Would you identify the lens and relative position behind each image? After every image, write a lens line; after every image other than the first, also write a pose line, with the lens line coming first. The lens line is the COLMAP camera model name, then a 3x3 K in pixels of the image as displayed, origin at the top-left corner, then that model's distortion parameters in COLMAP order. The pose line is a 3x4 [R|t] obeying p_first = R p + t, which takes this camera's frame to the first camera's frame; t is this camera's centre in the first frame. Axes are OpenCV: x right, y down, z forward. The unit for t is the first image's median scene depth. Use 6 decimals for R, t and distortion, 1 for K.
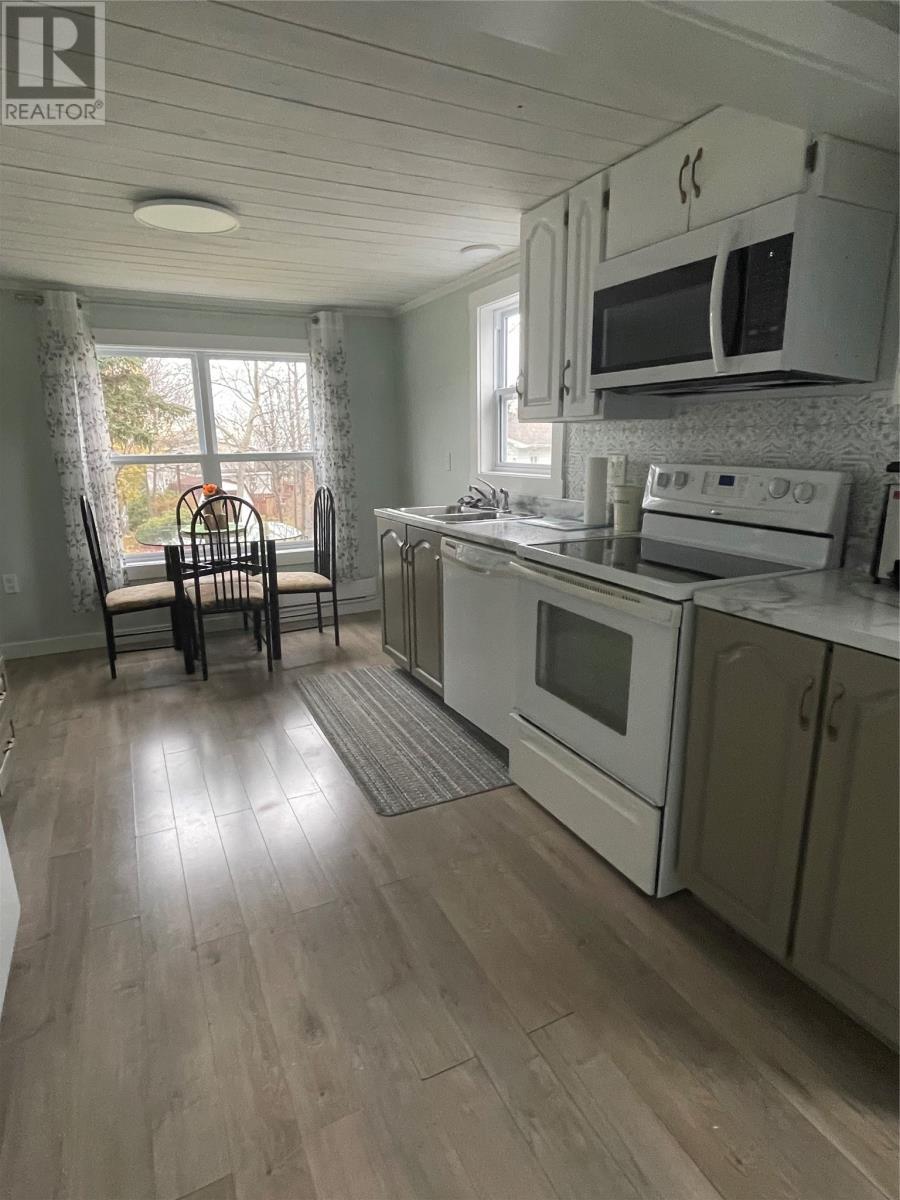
lens RADIAL K [[678.7, 0, 450.0], [0, 678.7, 600.0], [0, 0, 1]] dist [0.001454, -0.000256]
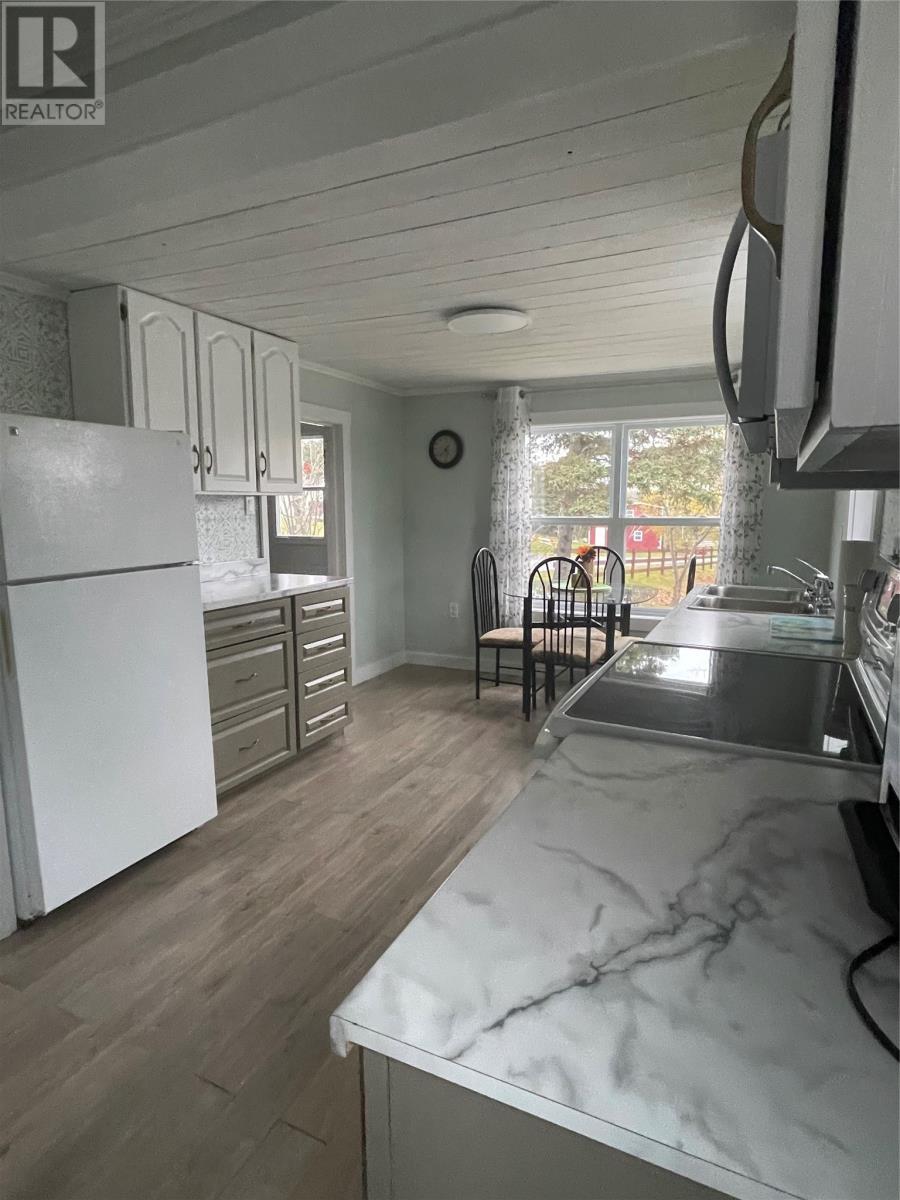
lens RADIAL K [[666.0, 0, 440.5], [0, 666.0, 598.7], [0, 0, 1]] dist [0.011943, -0.001258]
pose [[0.607117, 0.124719, -0.784764, 0.355712], [-0.187860, 0.982137, 0.010753, -0.057554], [0.772087, 0.140897, 0.619702, 0.186987]]
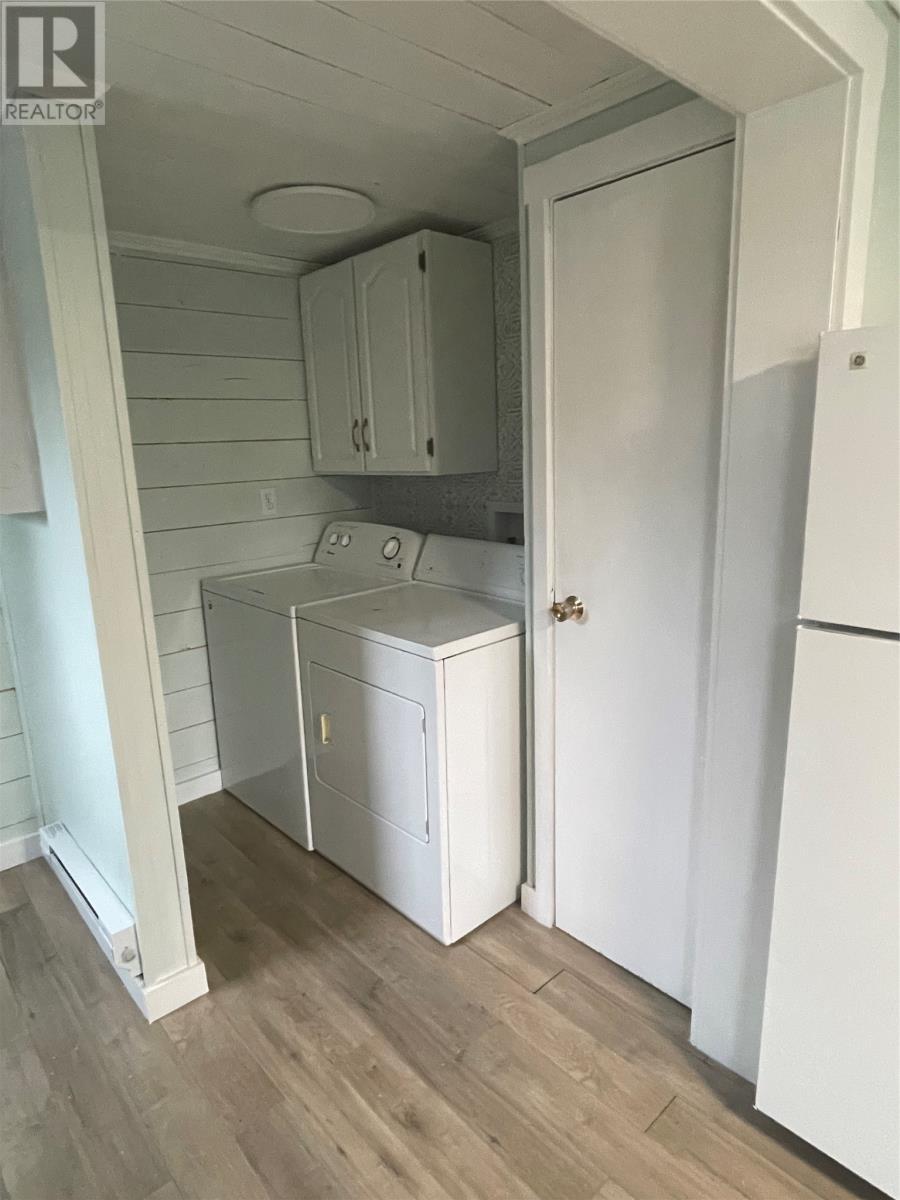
lens RADIAL K [[715.4, 0, 450.0], [0, 715.4, 600.0], [0, 0, 1]] dist [0.001838, -0.000685]
pose [[-0.958651, 0.102472, -0.265494, 0.012179], [-0.022631, 0.902519, 0.430056, -0.147208], [0.283682, 0.418282, -0.862882, 0.474071]]
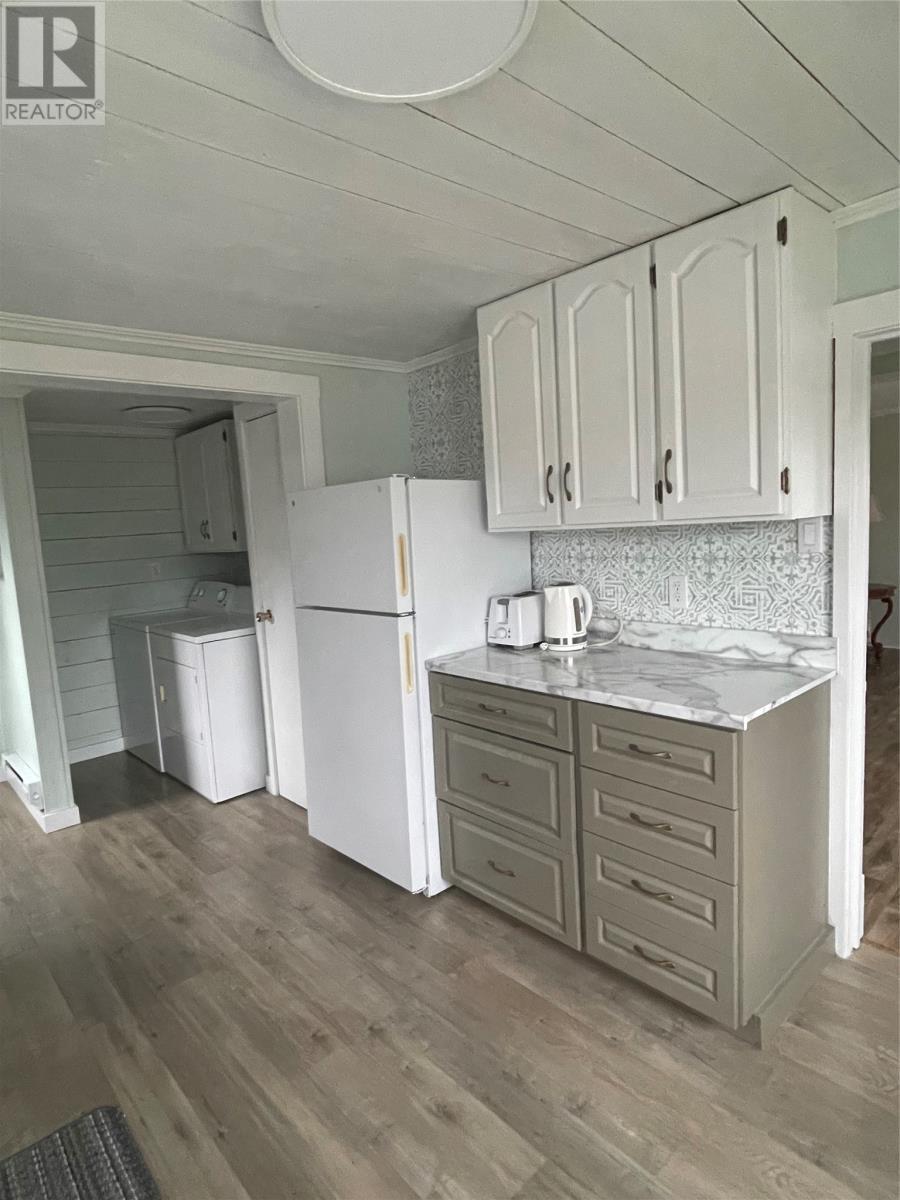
lens RADIAL K [[678.7, 0, 450.0], [0, 678.7, 600.0], [0, 0, 1]] dist [0.001454, -0.000256]
pose [[-0.957696, 0.104383, -0.268184, -0.187428], [0.008449, 0.941697, 0.336355, -0.258689], [0.287658, 0.319860, -0.902742, 0.963348]]
